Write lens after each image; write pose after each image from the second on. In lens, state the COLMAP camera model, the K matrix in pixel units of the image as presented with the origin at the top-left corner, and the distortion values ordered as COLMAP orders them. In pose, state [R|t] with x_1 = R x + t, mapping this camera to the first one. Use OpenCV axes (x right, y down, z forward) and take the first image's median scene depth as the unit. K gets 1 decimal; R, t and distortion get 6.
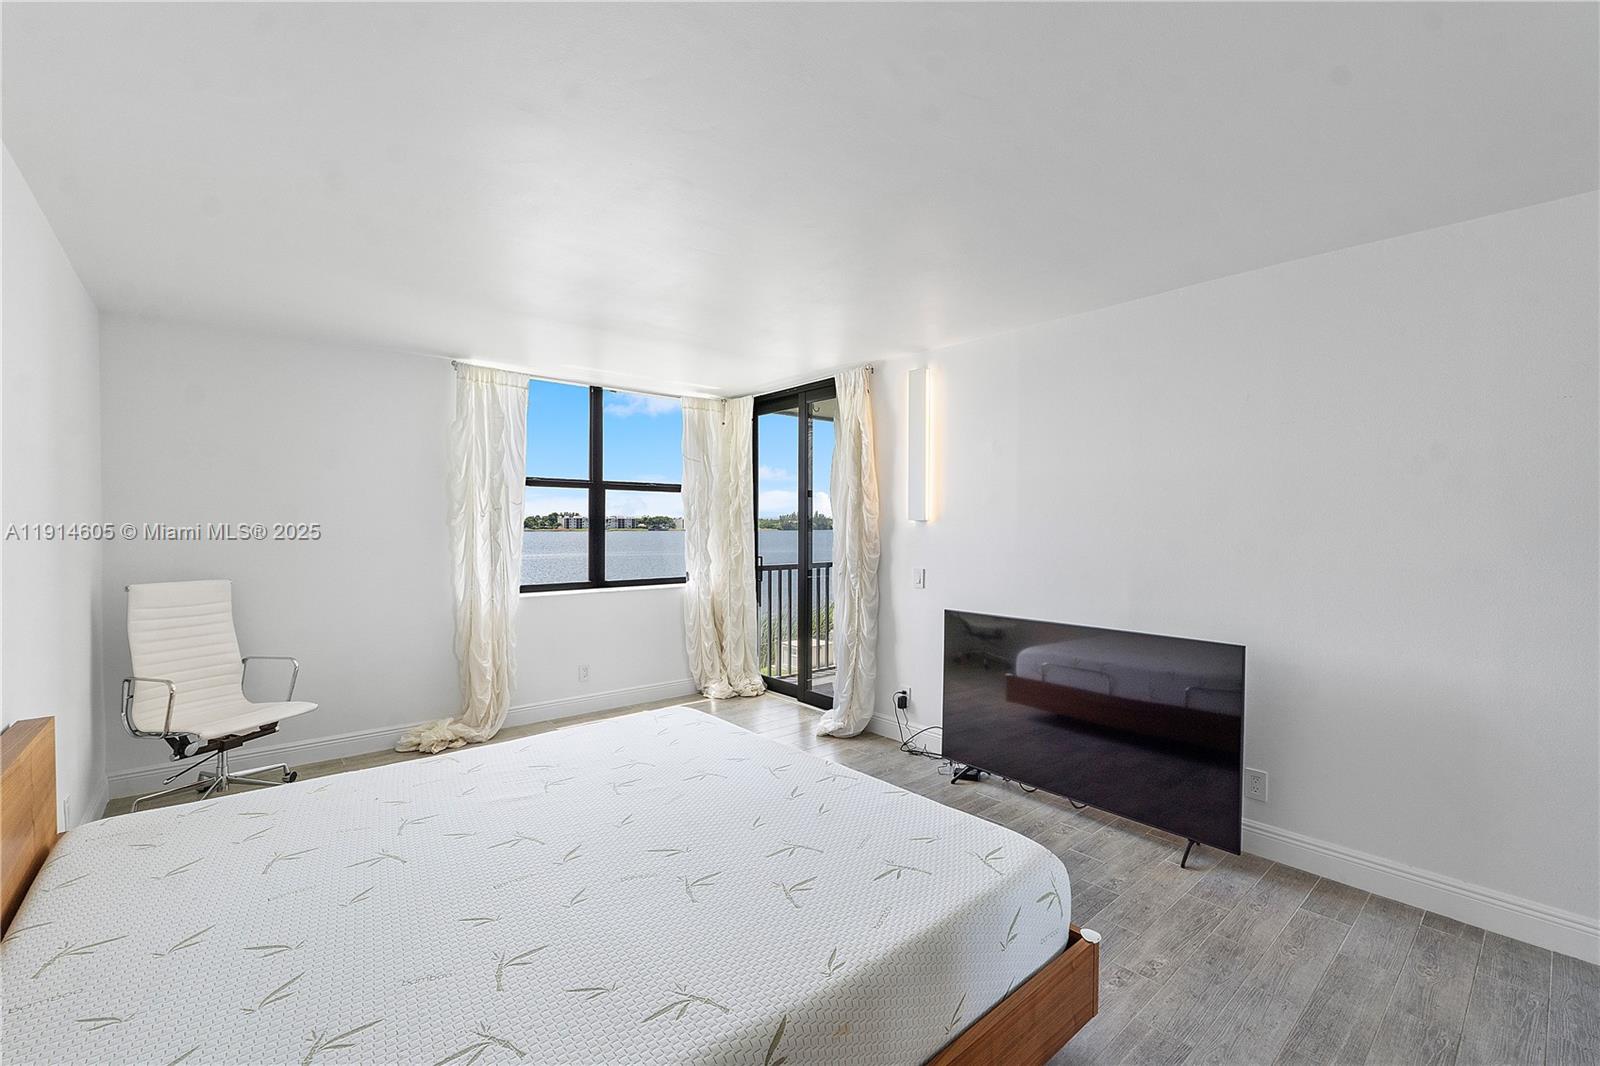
lens RADIAL K [[675.3, 0, 798.0], [0, 675.3, 532.8], [0, 0, 1]] dist [-0.005045, -0.001103]
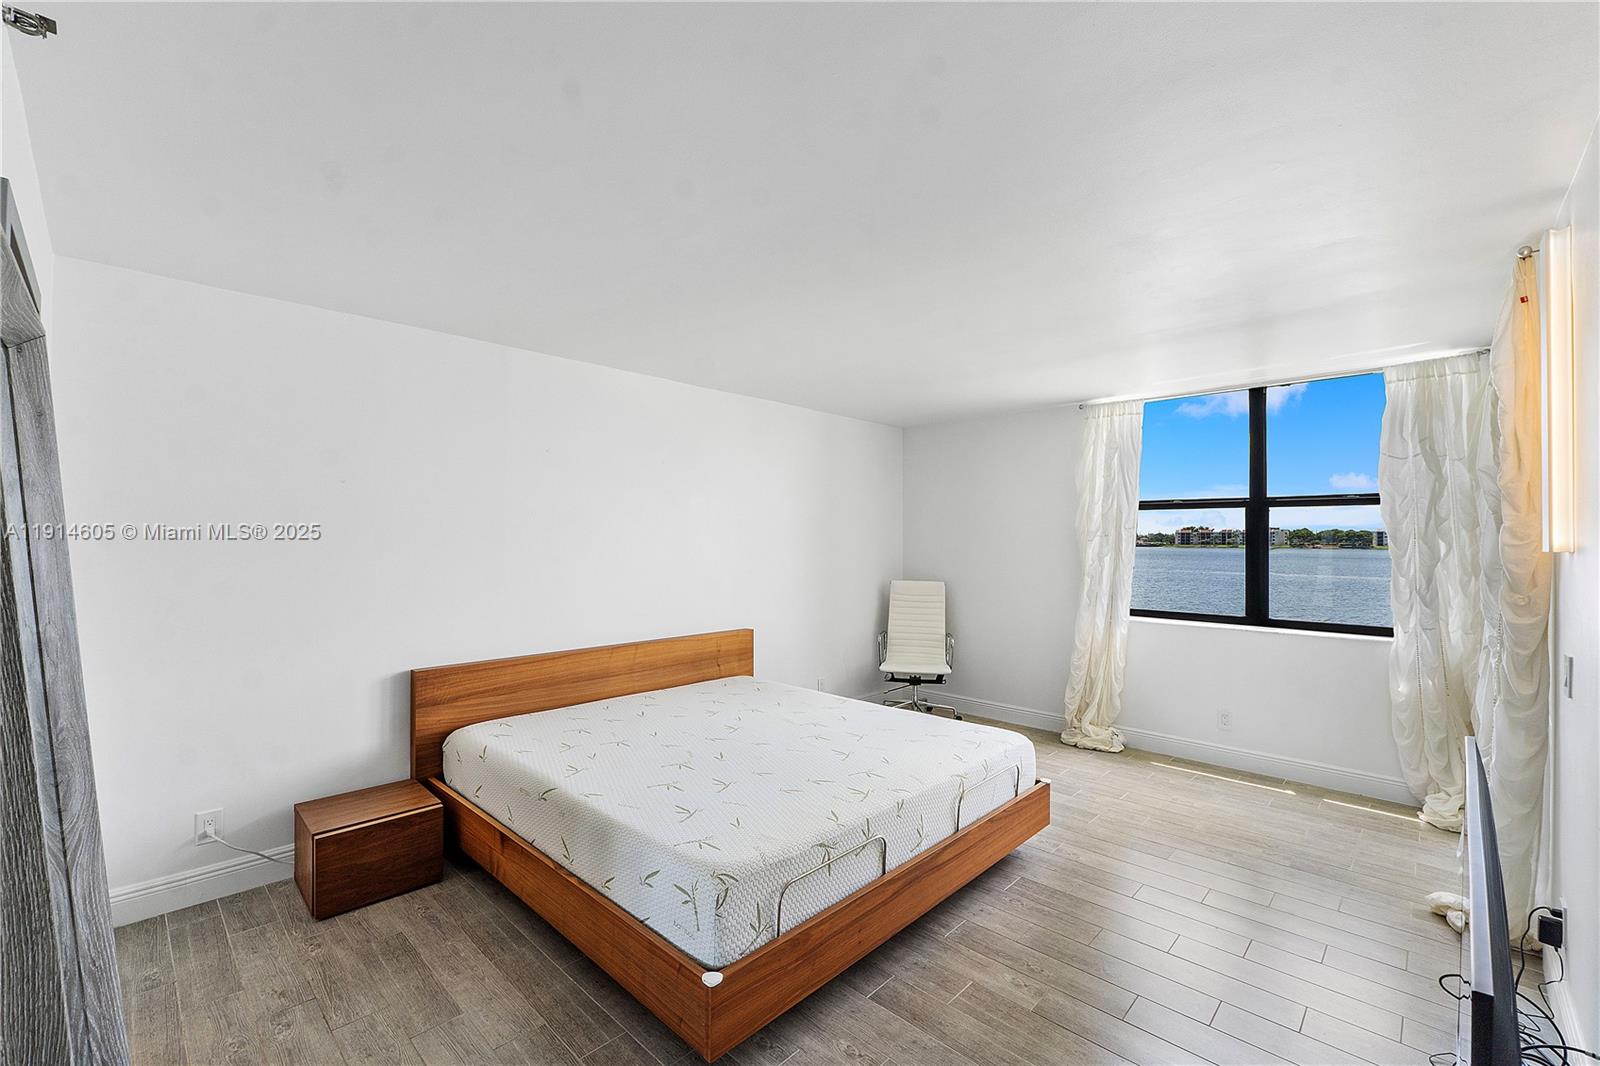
lens RADIAL K [[675.3, 0, 784.1], [0, 675.3, 539.4], [0, 0, 1]] dist [-0.005045, -0.001103]
pose [[0.088536, -0.000485, -0.996073, 0.543900], [-0.016049, 0.999869, -0.001913, -0.015535], [0.995944, 0.016156, 0.088516, 0.386141]]
